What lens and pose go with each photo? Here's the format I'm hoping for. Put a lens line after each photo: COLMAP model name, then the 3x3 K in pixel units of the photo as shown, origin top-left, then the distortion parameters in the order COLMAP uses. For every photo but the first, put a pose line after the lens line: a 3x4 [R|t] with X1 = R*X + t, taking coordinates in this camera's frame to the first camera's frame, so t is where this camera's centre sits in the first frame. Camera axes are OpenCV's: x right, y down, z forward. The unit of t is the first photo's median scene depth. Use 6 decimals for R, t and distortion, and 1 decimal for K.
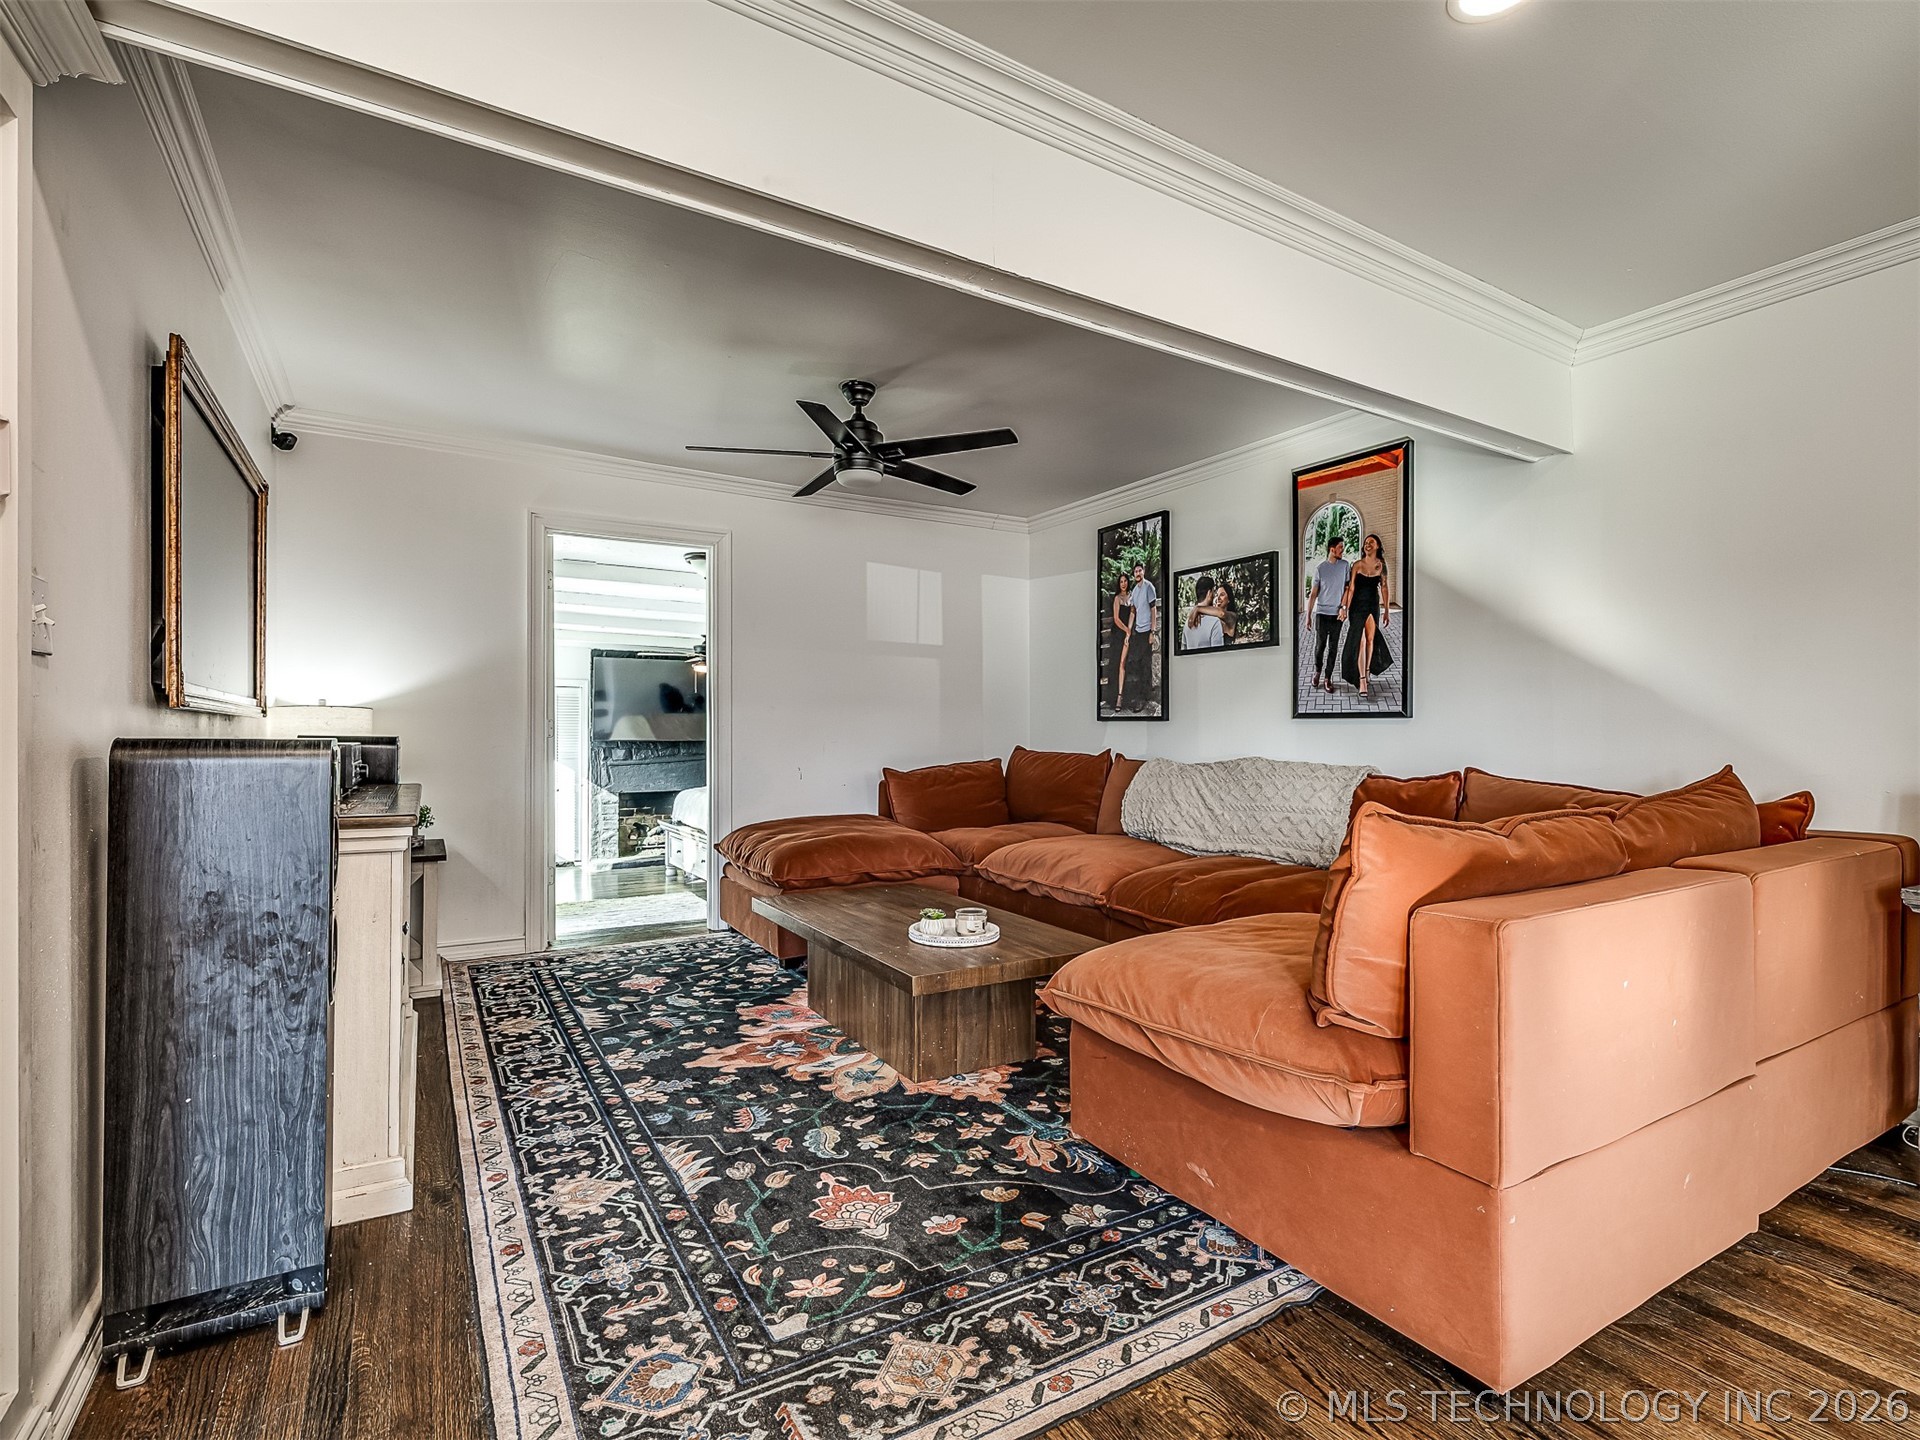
lens RADIAL K [[909.6, 0, 957.1], [0, 909.6, 731.2], [0, 0, 1]] dist [0.000589, 0.000515]
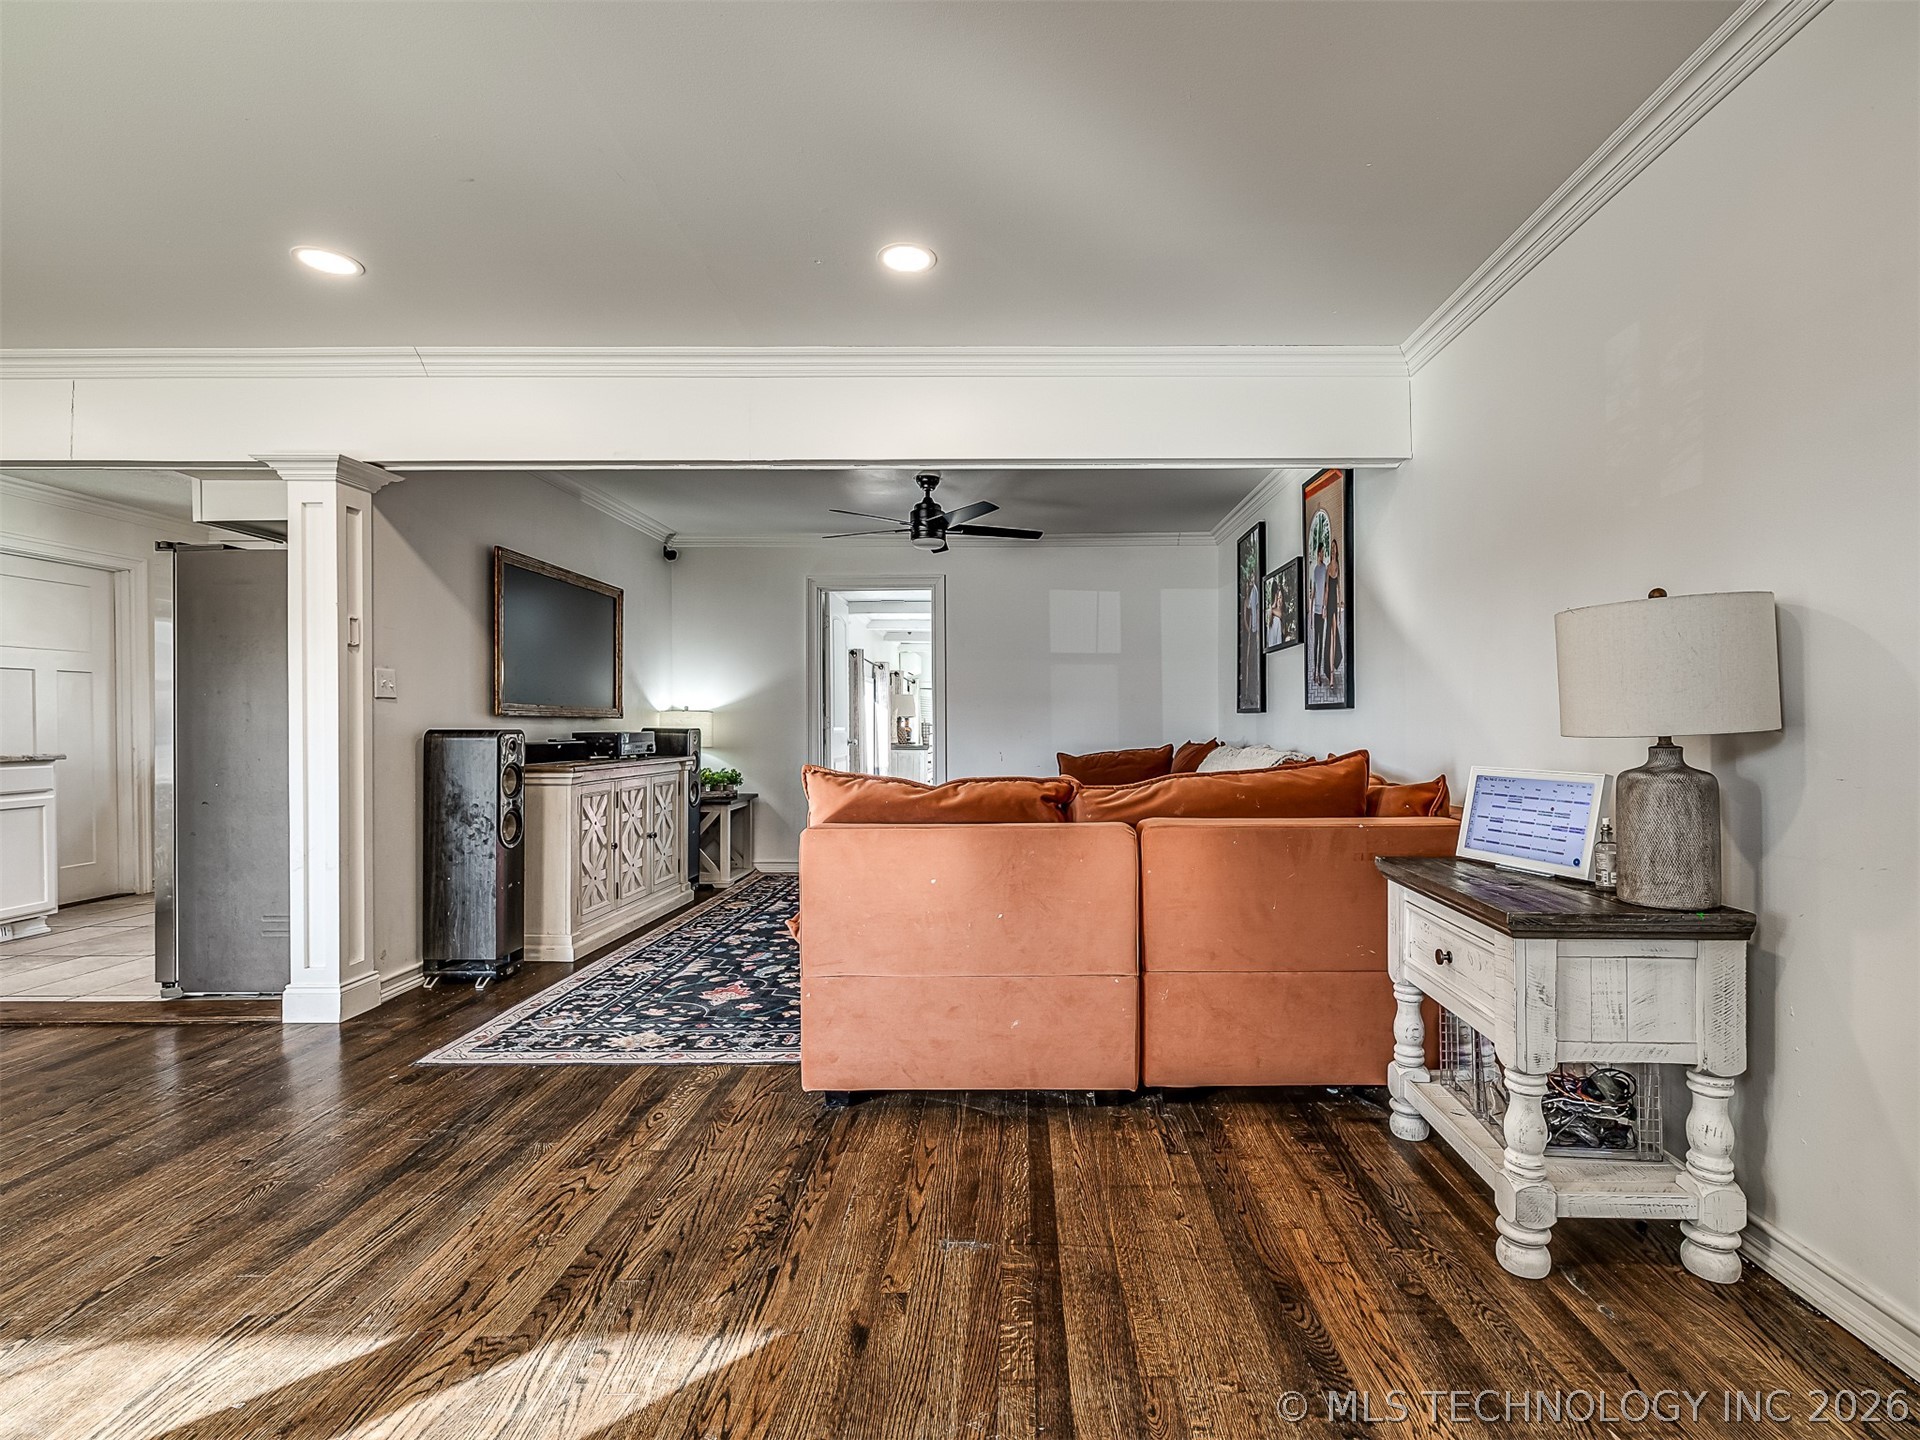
lens RADIAL K [[909.6, 0, 1022.4], [0, 909.6, 717.6], [0, 0, 1]] dist [0.000589, 0.000515]
pose [[0.857614, -0.008865, -0.514217, 0.701185], [0.006358, 0.999958, -0.006635, 0.000605], [0.514254, 0.002421, 0.857634, -0.120872]]
